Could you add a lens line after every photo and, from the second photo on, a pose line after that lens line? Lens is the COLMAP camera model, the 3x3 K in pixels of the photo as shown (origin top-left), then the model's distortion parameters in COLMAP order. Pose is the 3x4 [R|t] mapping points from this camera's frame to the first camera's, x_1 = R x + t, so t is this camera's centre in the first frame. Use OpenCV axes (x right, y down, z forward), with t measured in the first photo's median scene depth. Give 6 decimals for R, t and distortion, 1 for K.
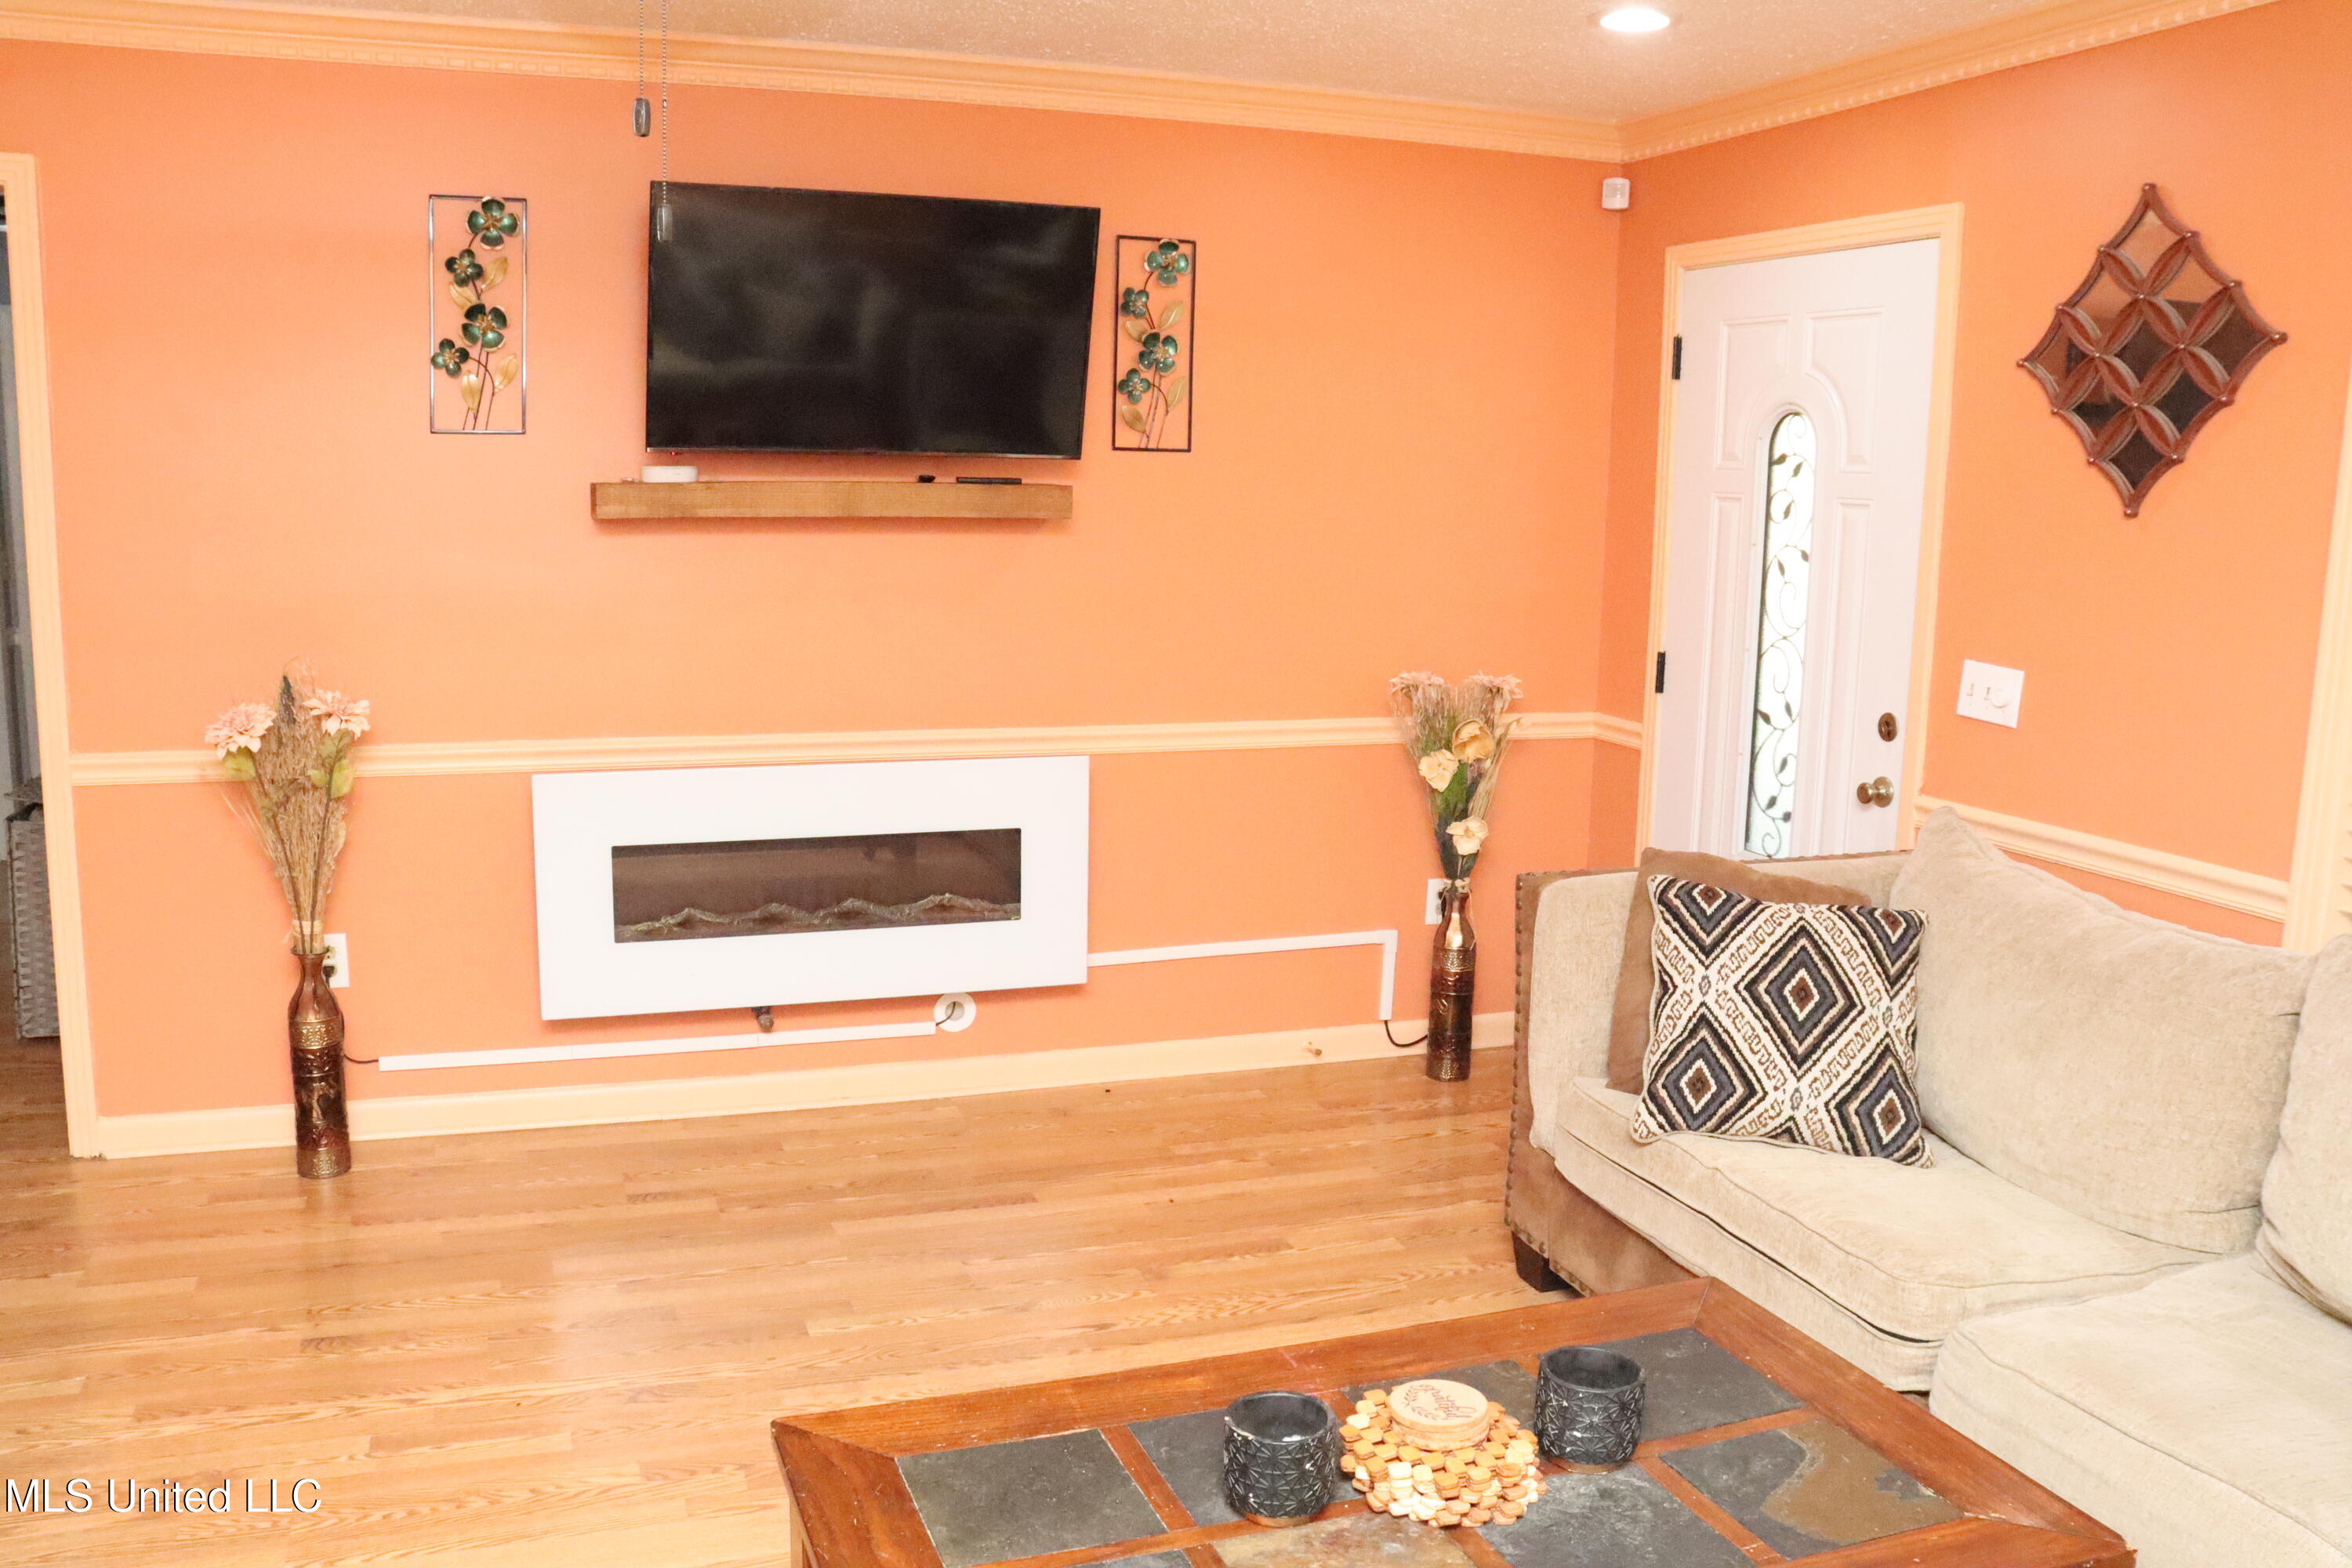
lens RADIAL K [[1966.0, 0, 1177.9], [0, 1966.0, 791.7], [0, 0, 1]] dist [-0.145656, 0.102054]
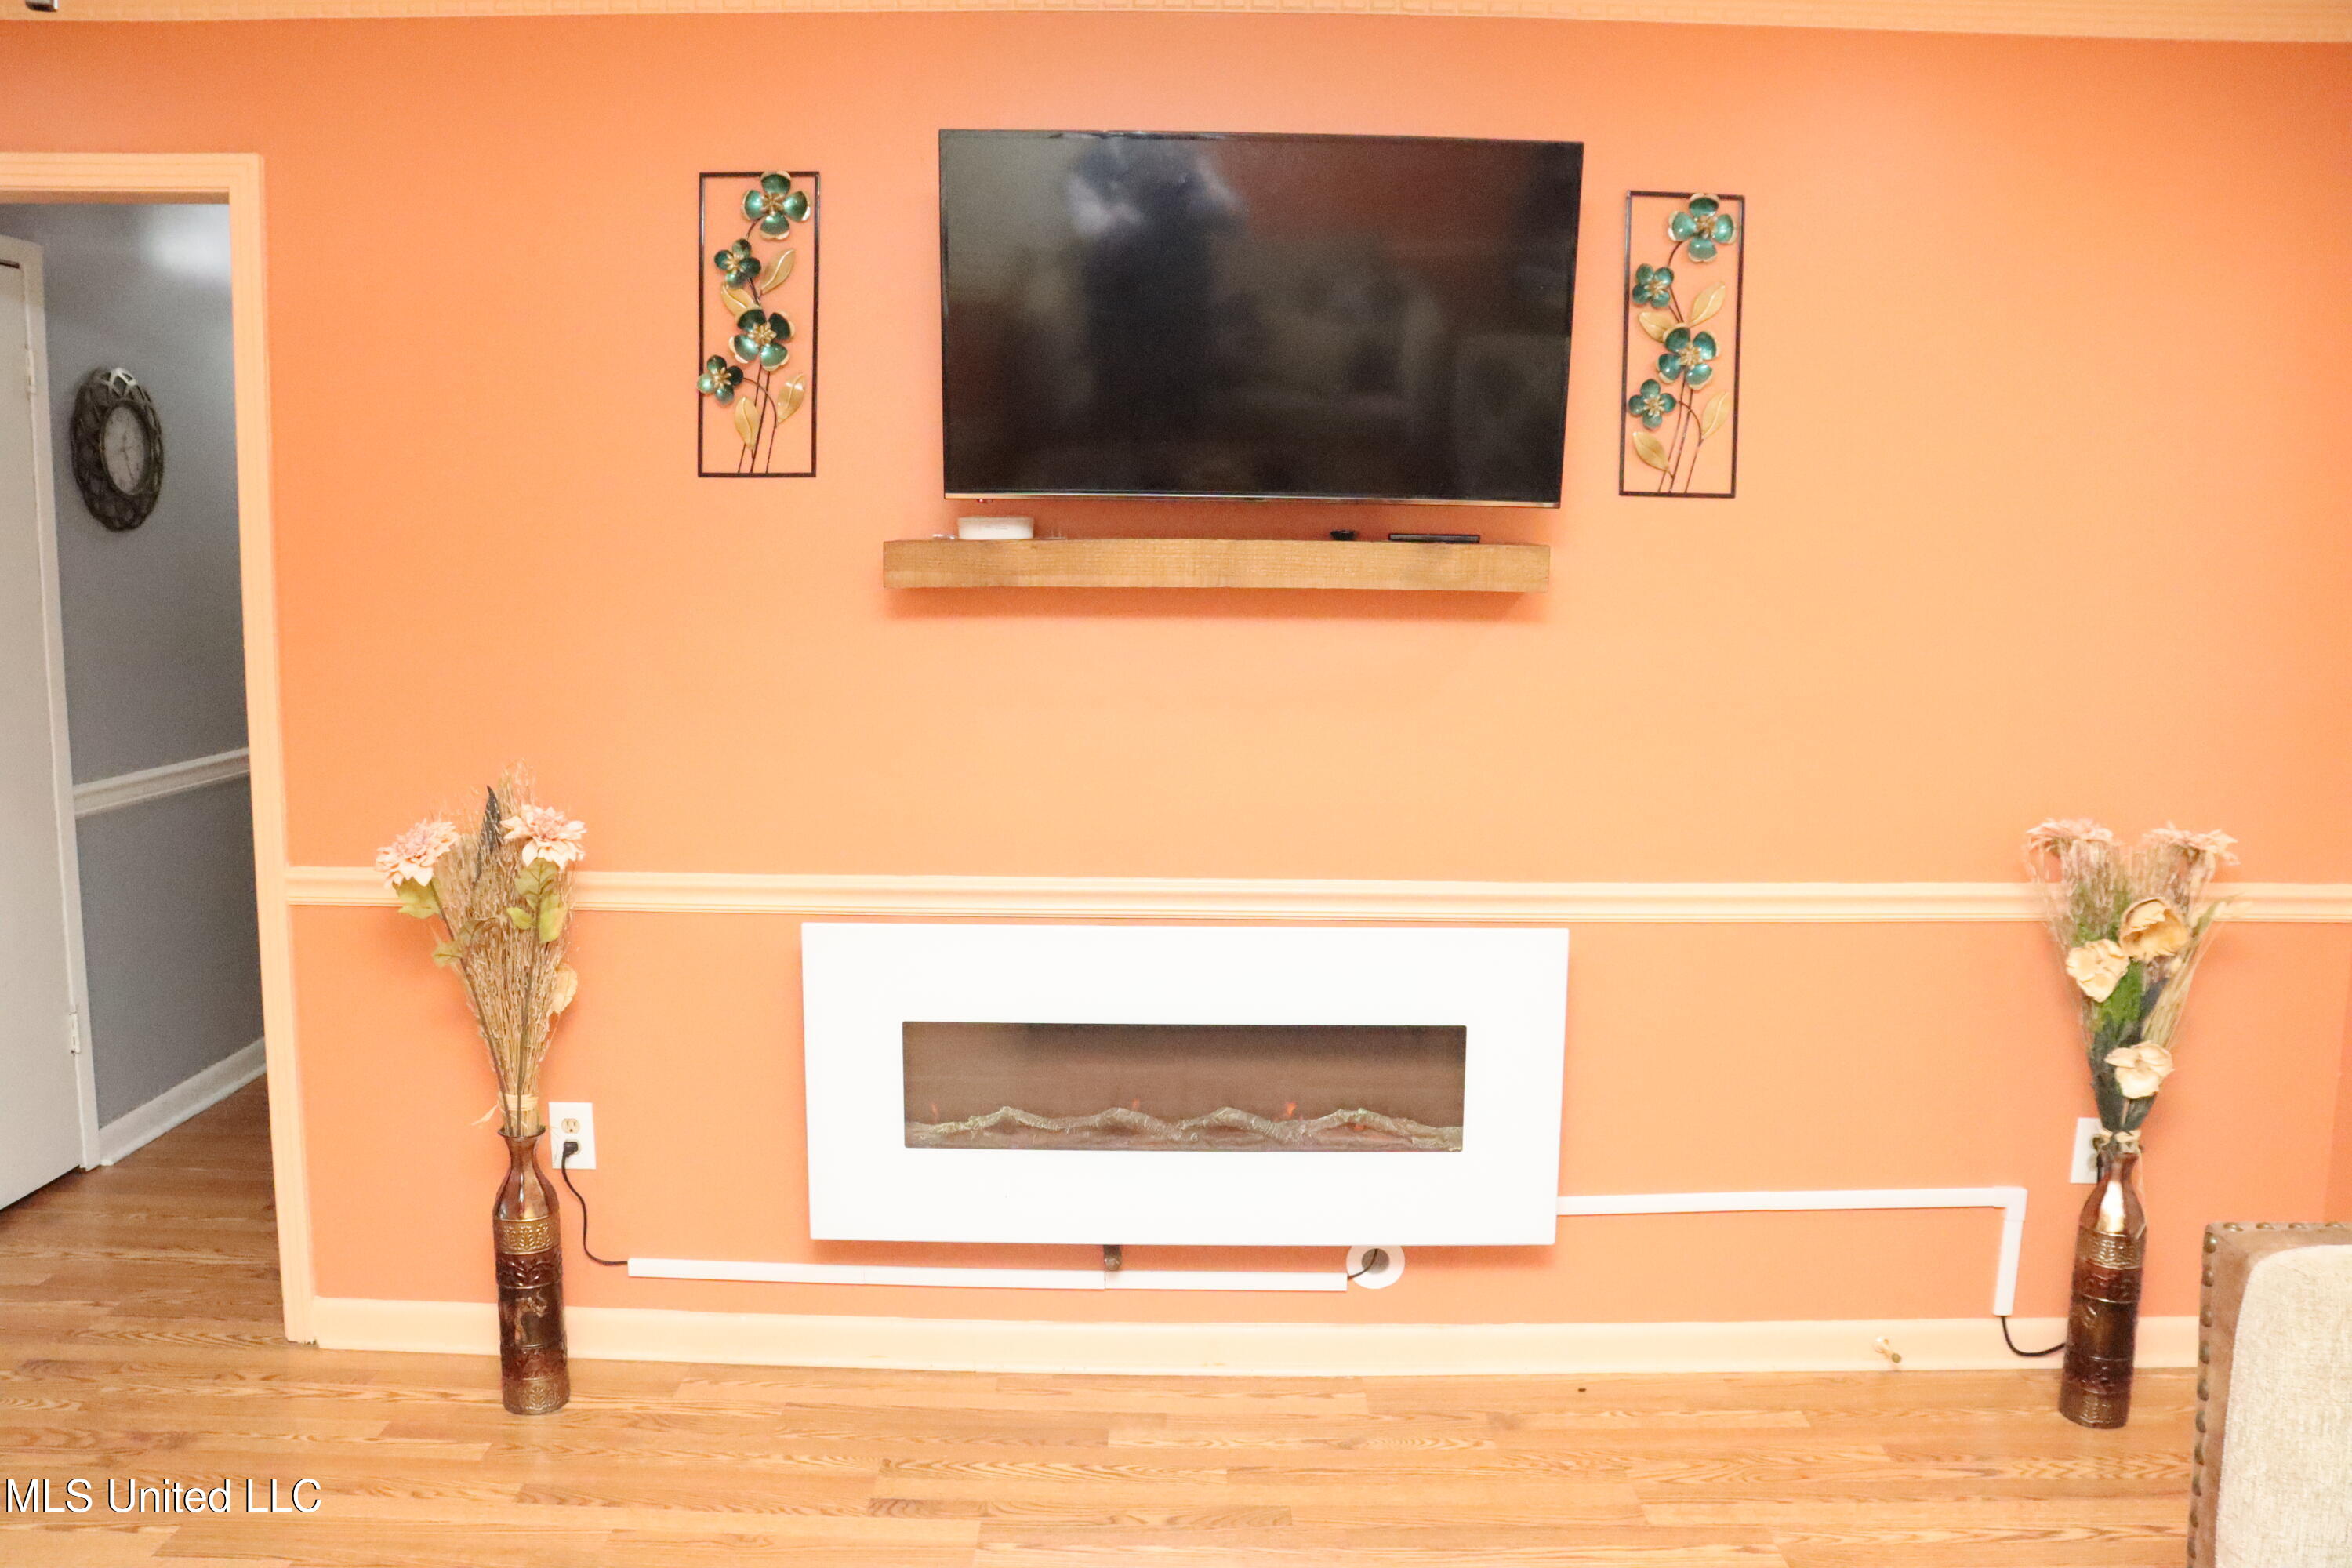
lens RADIAL K [[1966.0, 0, 1160.8], [0, 1966.0, 778.2], [0, 0, 1]] dist [-0.145656, 0.102054]
pose [[0.940527, 0.033810, -0.338033, 0.054163], [-0.045894, 0.998559, -0.027818, -0.047089], [0.336606, 0.041677, 0.940723, 0.298602]]
